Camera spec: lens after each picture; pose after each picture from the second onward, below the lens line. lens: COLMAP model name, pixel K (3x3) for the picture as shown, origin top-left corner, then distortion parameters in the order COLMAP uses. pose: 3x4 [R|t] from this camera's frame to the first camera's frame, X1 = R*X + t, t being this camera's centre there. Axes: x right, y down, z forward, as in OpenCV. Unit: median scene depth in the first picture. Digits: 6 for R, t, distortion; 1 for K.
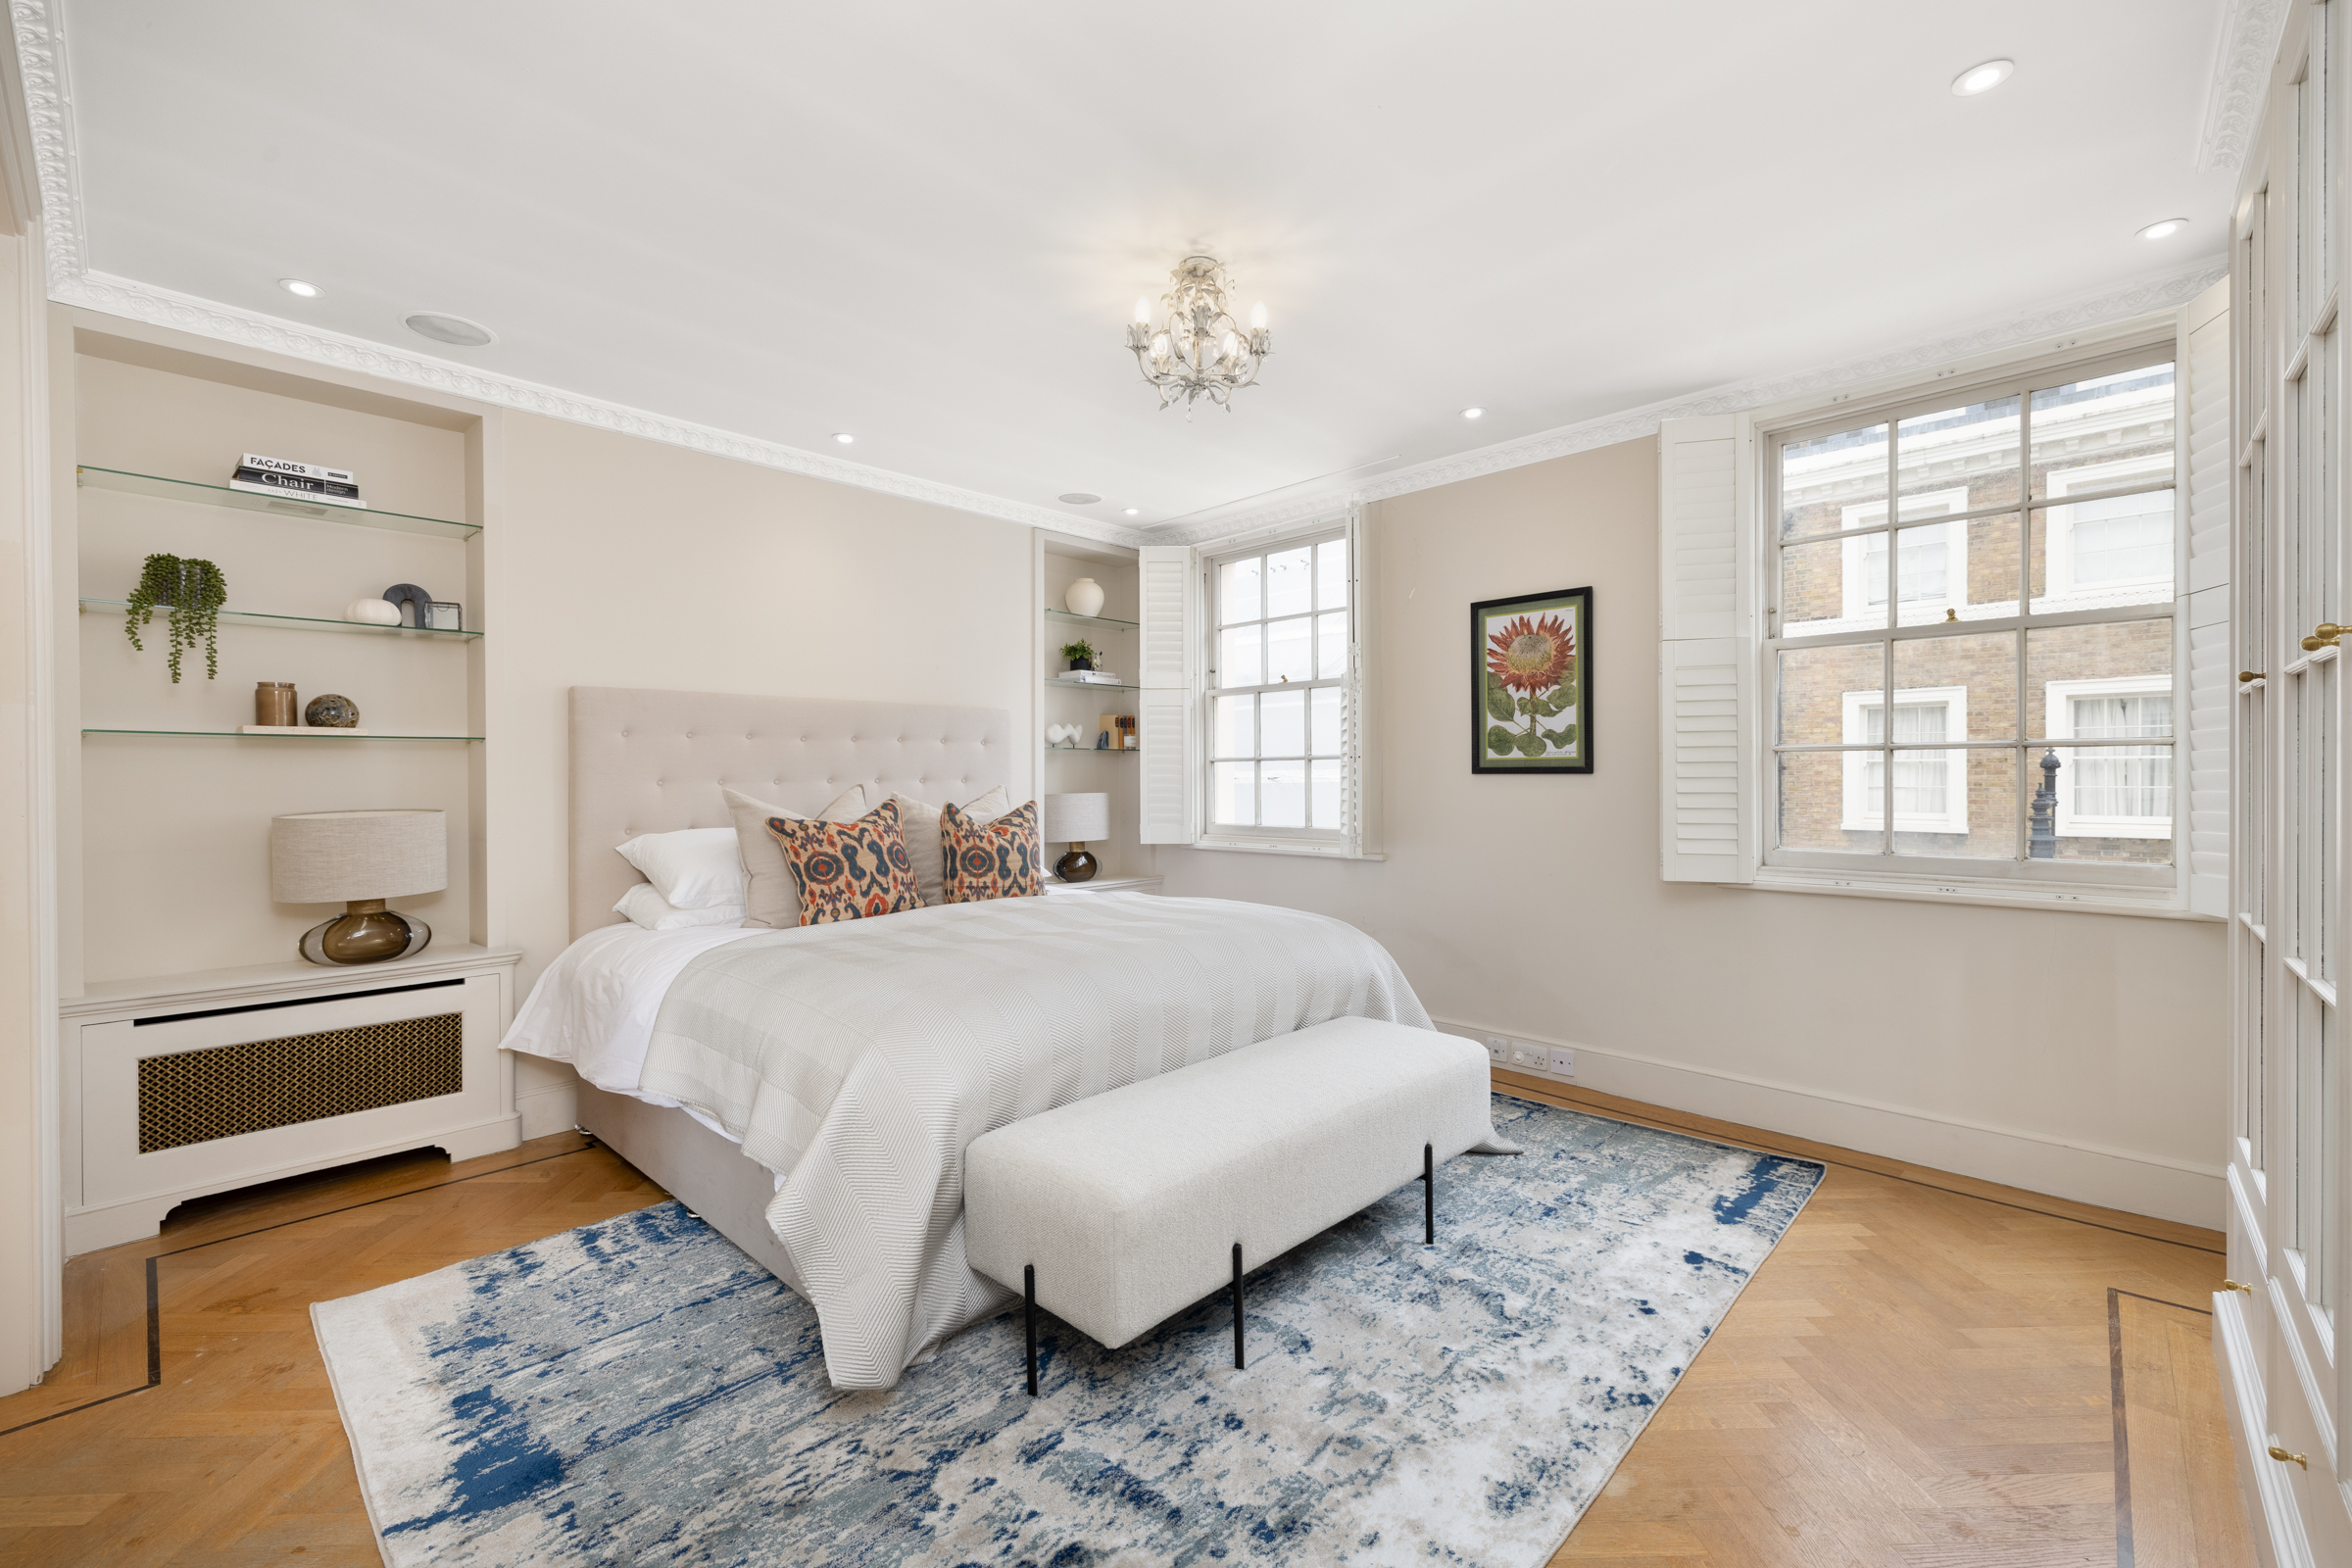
lens RADIAL K [[999.5, 0, 1176.1], [0, 999.5, 788.4], [0, 0, 1]] dist [0.018010, 0.000516]
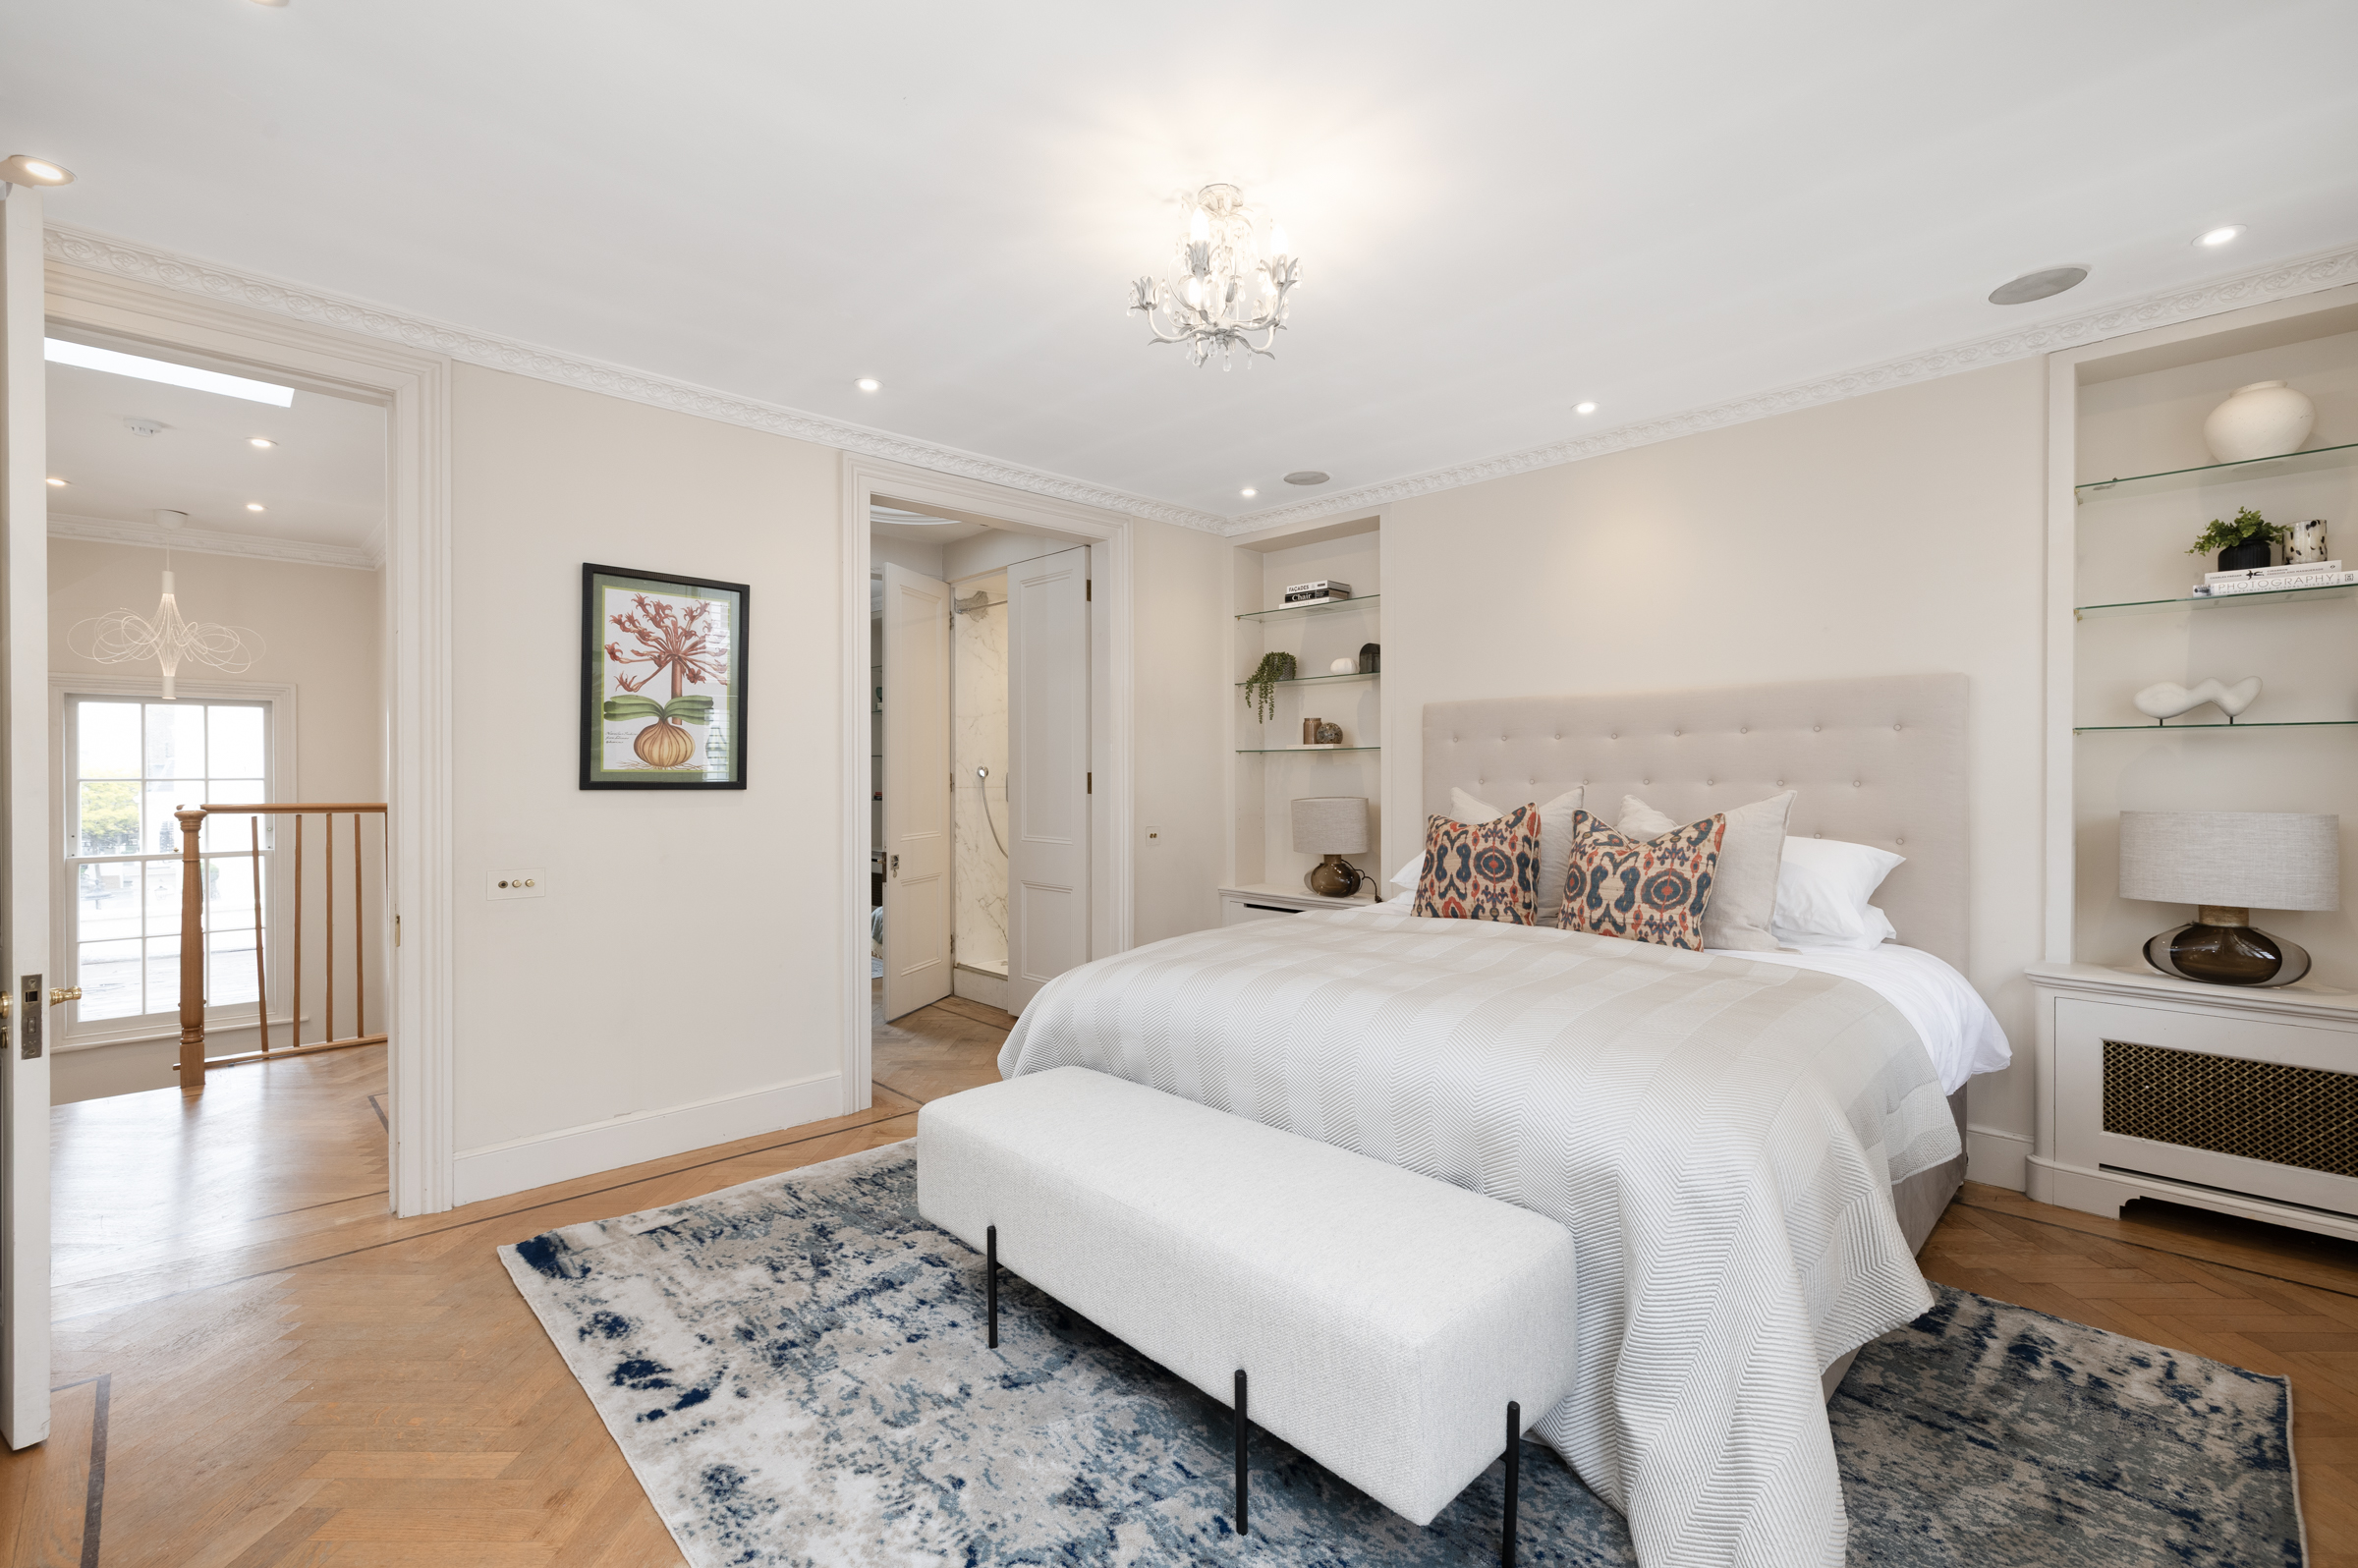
lens RADIAL K [[1002.0, 0, 1184.0], [0, 1002.0, 773.0], [0, 0, 1]] dist [0.018010, 0.000516]
pose [[-0.032374, 0.006620, -0.999454, 0.698335], [-0.010130, 0.999925, 0.006951, -0.021135], [0.999424, 0.010350, -0.032304, 0.773367]]
